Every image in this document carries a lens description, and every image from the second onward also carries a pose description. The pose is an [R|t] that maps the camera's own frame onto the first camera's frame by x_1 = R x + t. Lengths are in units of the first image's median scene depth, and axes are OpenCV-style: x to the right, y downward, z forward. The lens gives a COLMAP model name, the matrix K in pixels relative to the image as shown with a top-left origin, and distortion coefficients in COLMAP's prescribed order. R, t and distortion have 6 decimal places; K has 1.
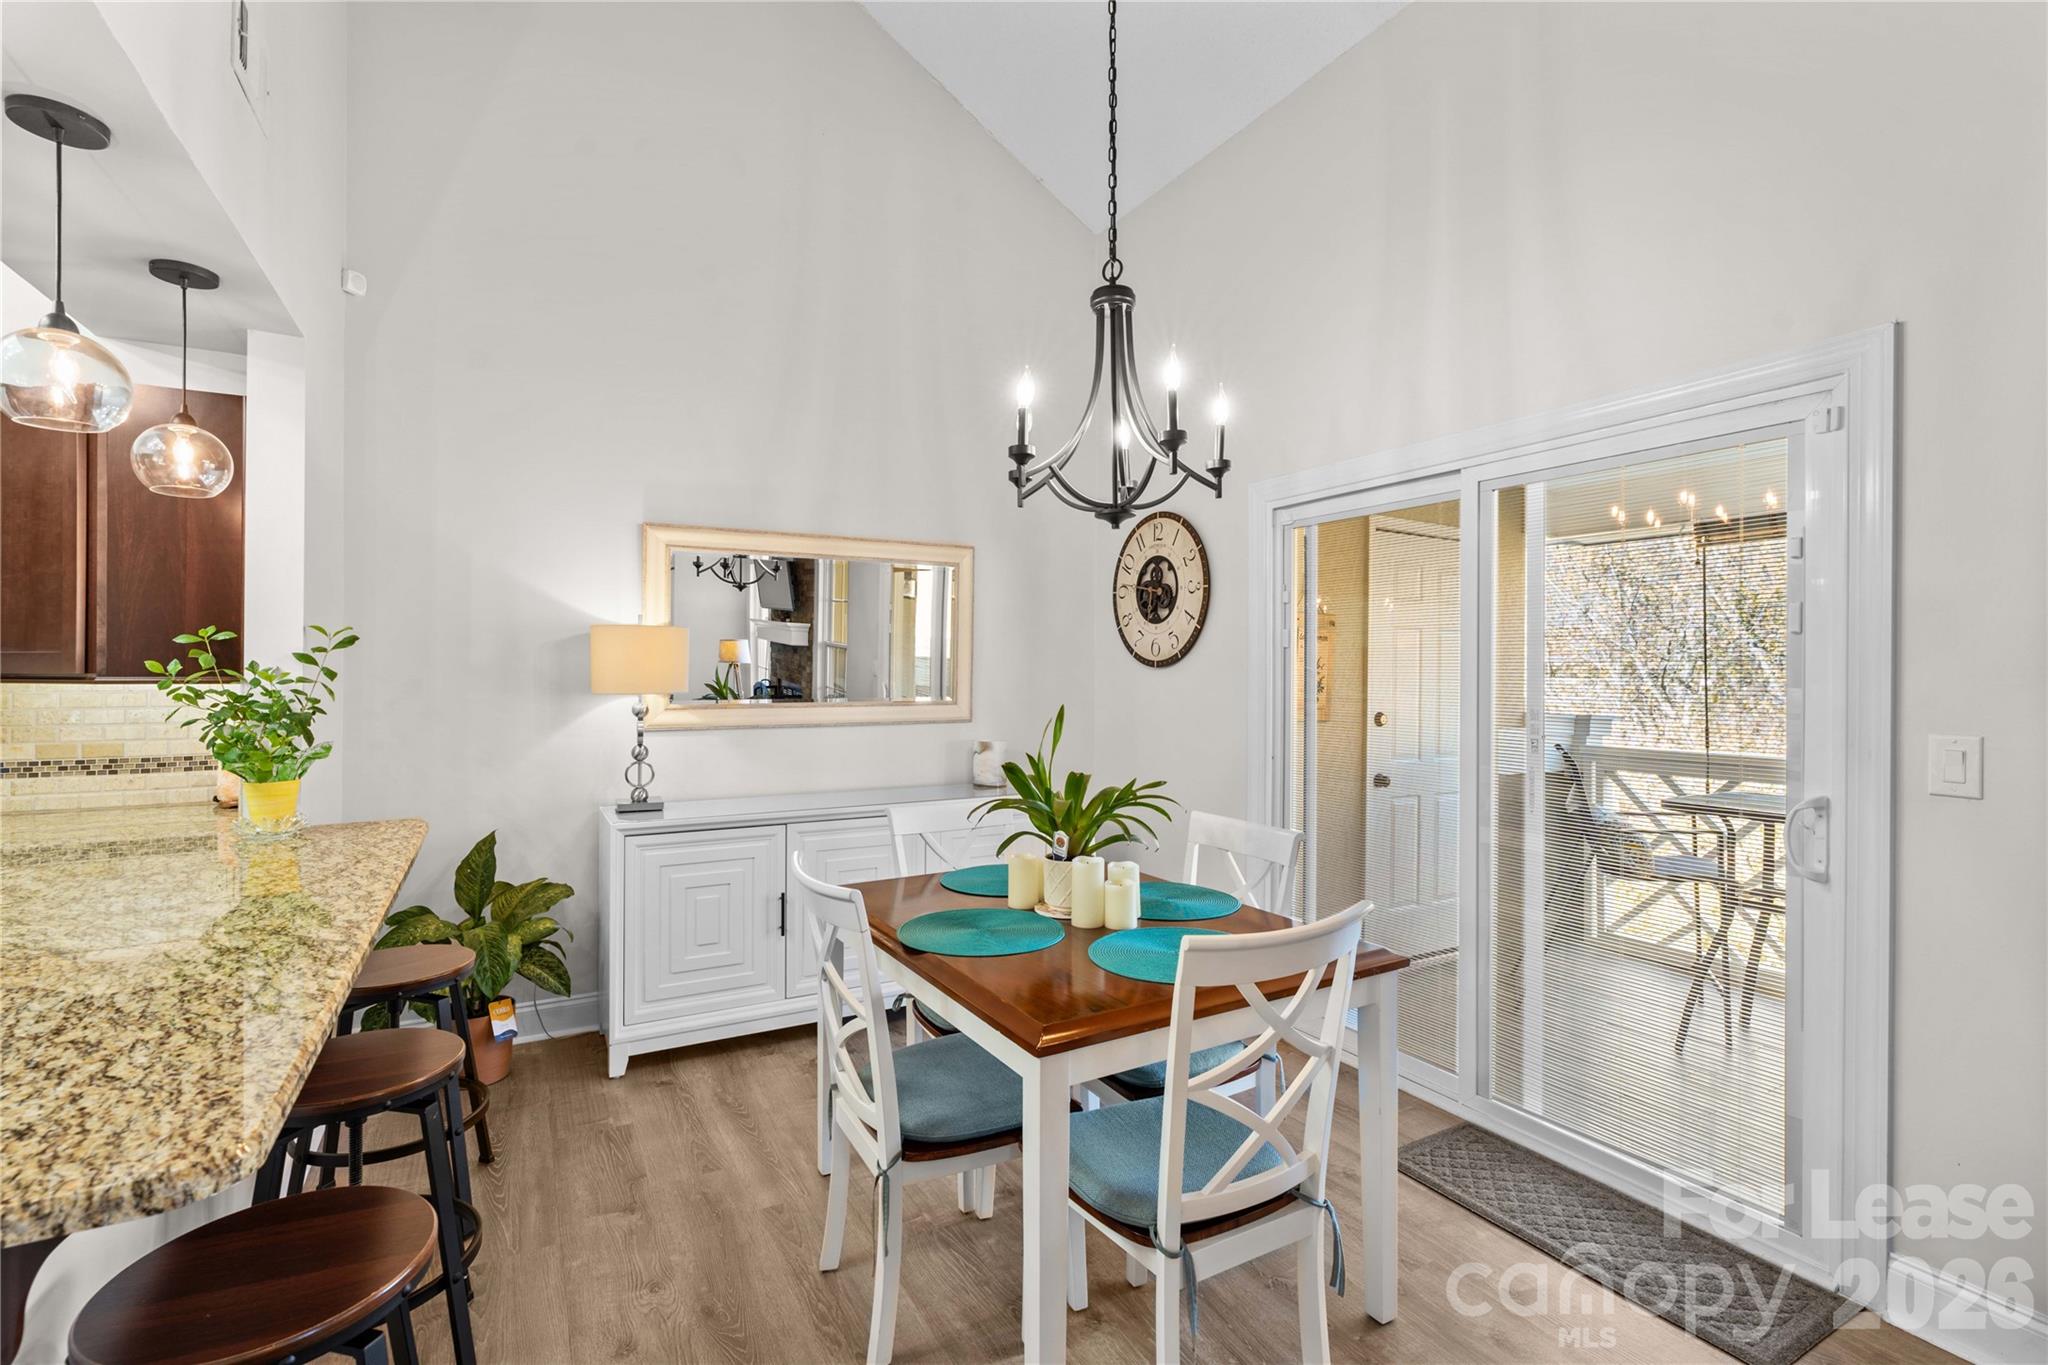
lens RADIAL K [[953.6, 0, 1060.6], [0, 953.6, 663.6], [0, 0, 1]] dist [-0.000370, 0.000138]
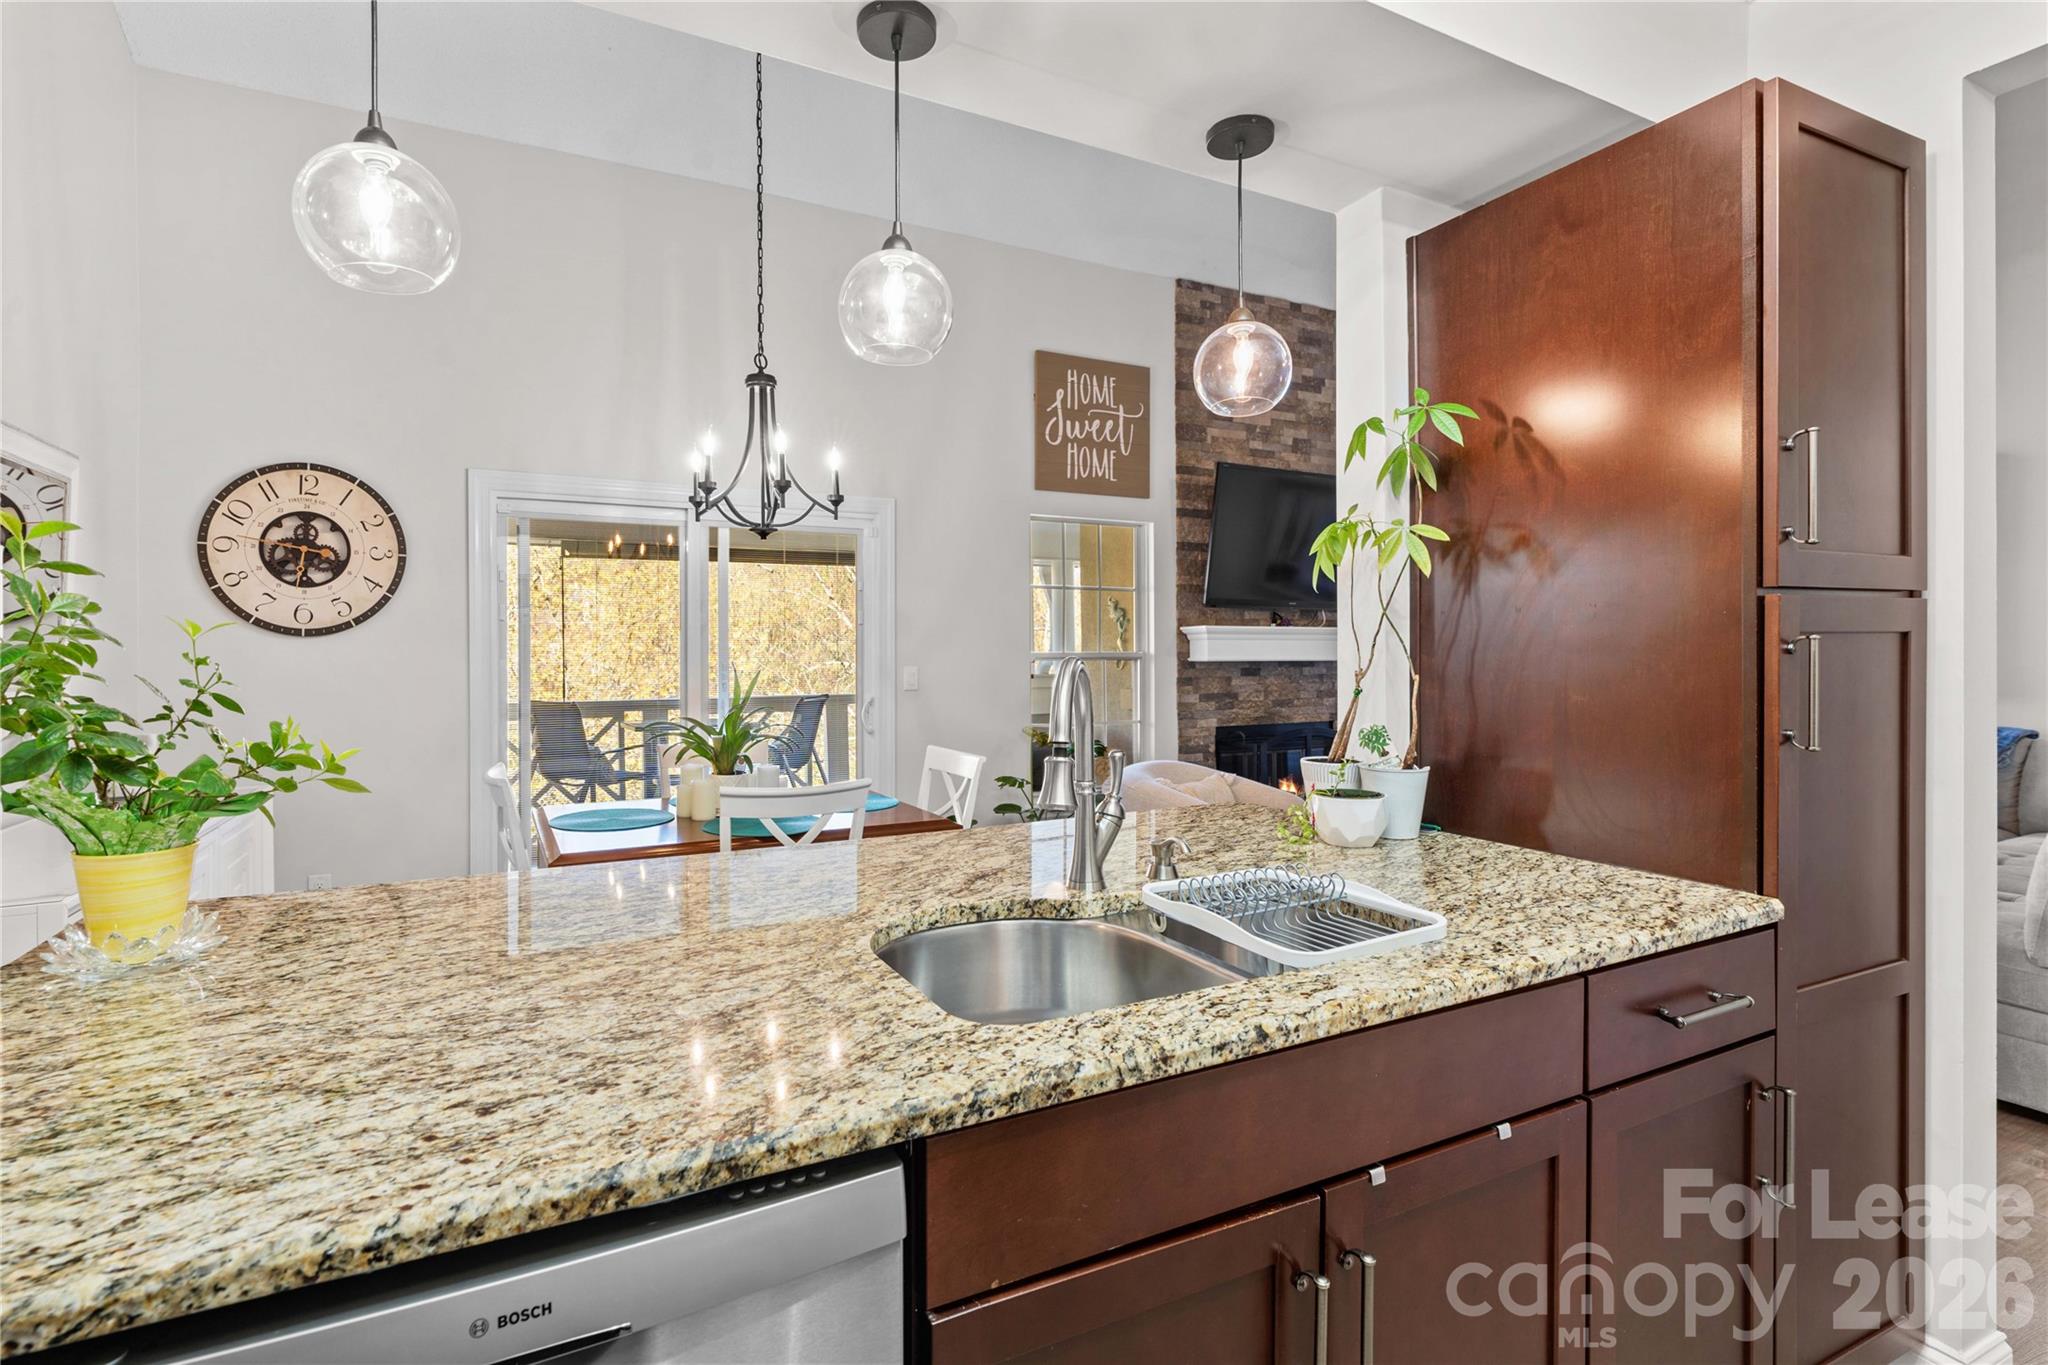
lens RADIAL K [[953.6, 0, 953.0], [0, 953.6, 651.1], [0, 0, 1]] dist [-0.000370, 0.000138]
pose [[0.055363, 0.001308, 0.998465, -1.082158], [-0.006641, 0.999978, -0.000942, 0.020872], [-0.998444, -0.006578, 0.055370, 0.489638]]
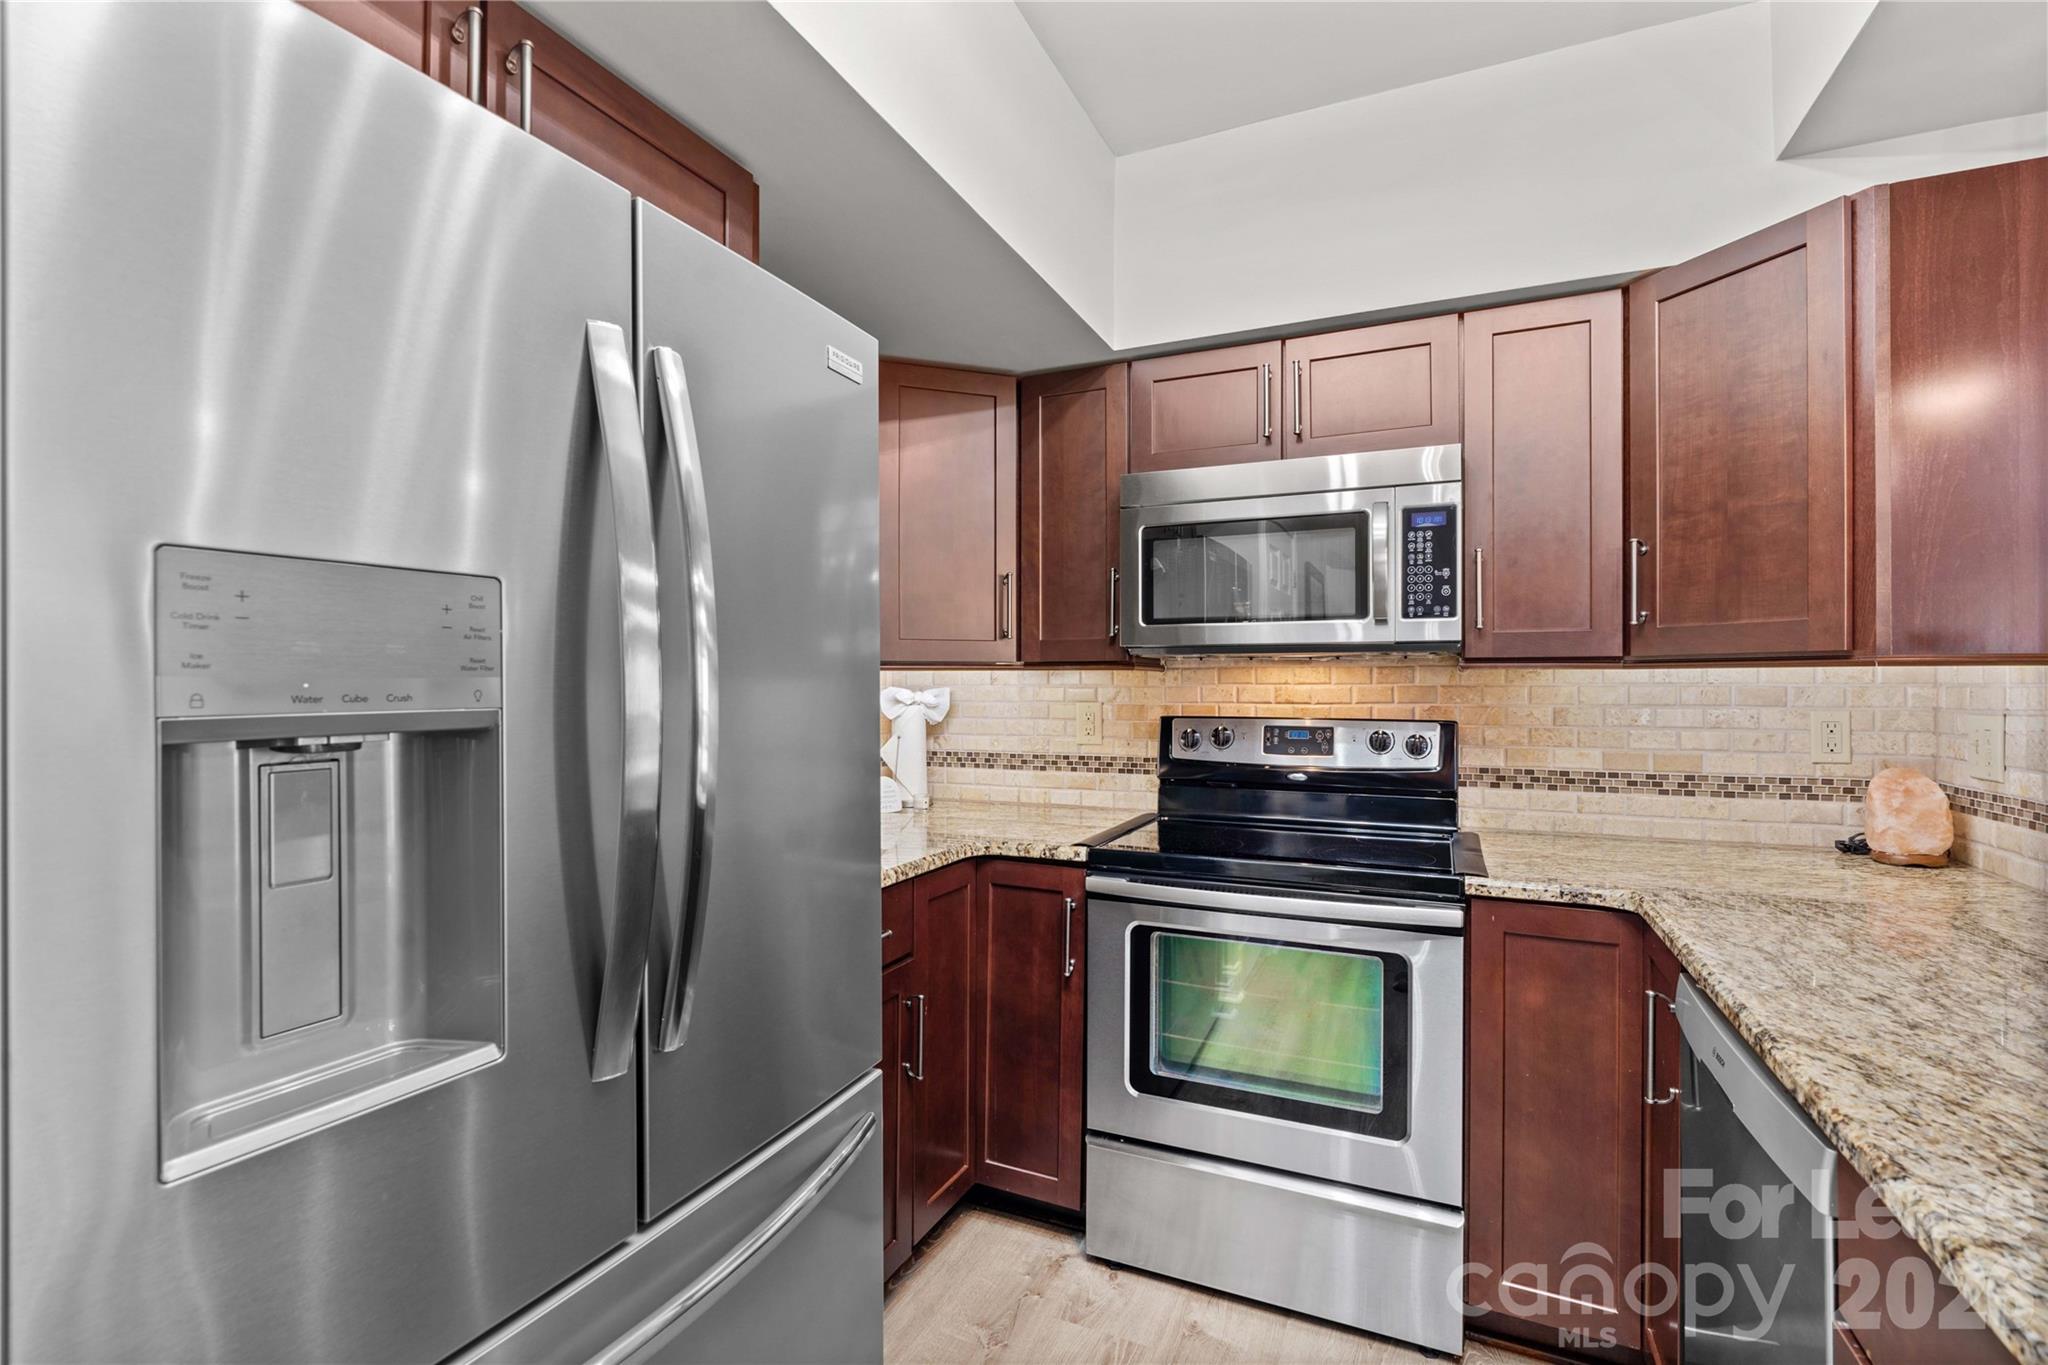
lens RADIAL K [[953.6, 0, 1024.1], [0, 953.6, 683.3], [0, 0, 1]] dist [-0.000370, 0.000138]
pose [[0.597668, -0.002317, -0.801740, -0.709952], [0.004950, 0.999987, 0.000801, 0.025002], [0.801728, -0.004447, 0.597672, 0.137213]]
